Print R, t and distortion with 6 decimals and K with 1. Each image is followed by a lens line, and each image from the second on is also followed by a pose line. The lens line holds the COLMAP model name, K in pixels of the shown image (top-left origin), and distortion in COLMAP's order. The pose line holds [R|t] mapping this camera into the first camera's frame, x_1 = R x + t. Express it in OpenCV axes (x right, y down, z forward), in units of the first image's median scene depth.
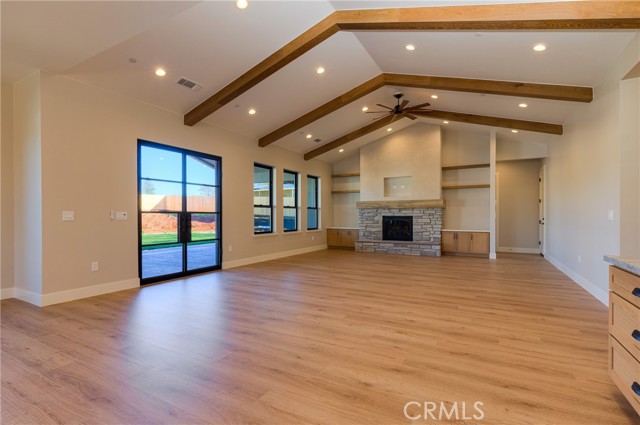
lens RADIAL K [[304.6, 0, 319.0], [0, 304.6, 218.2], [0, 0, 1]] dist [-0.000486, -0.000277]
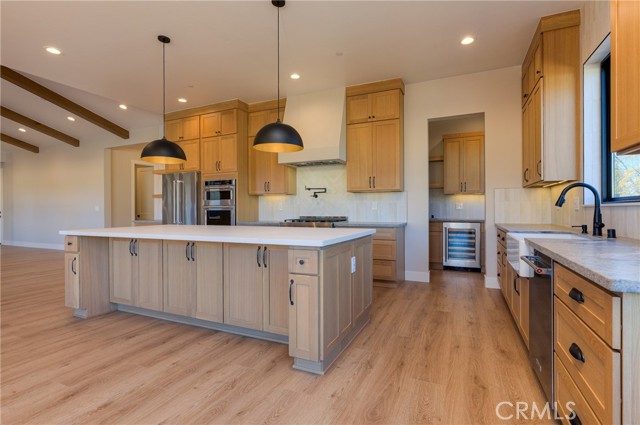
lens RADIAL K [[311.0, 0, 320.8], [0, 311.0, 209.6], [0, 0, 1]] dist [-0.001602, -0.000341]
pose [[-0.078623, 0.000686, 0.996904, -0.537292], [0.014279, 0.999898, 0.000438, 0.007178], [-0.996802, 0.014269, -0.078625, -0.153767]]
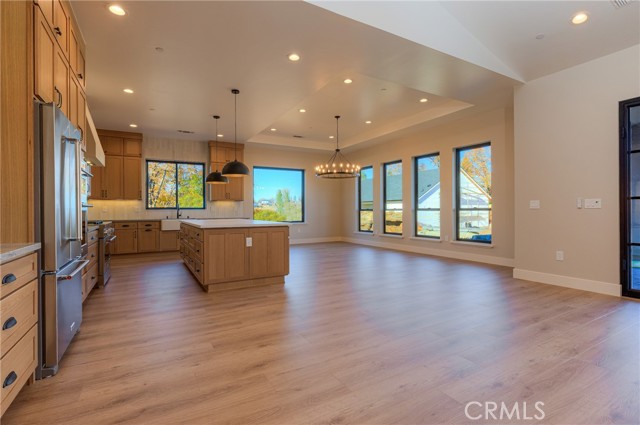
lens RADIAL K [[303.5, 0, 320.0], [0, 303.5, 212.5], [0, 0, 1]] dist [0.000348, -0.000305]
pose [[-0.512422, 0.009723, -0.858679, 0.236622], [-0.000477, 0.999933, 0.011607, 0.003936], [0.858734, 0.006358, -0.512383, 0.404012]]
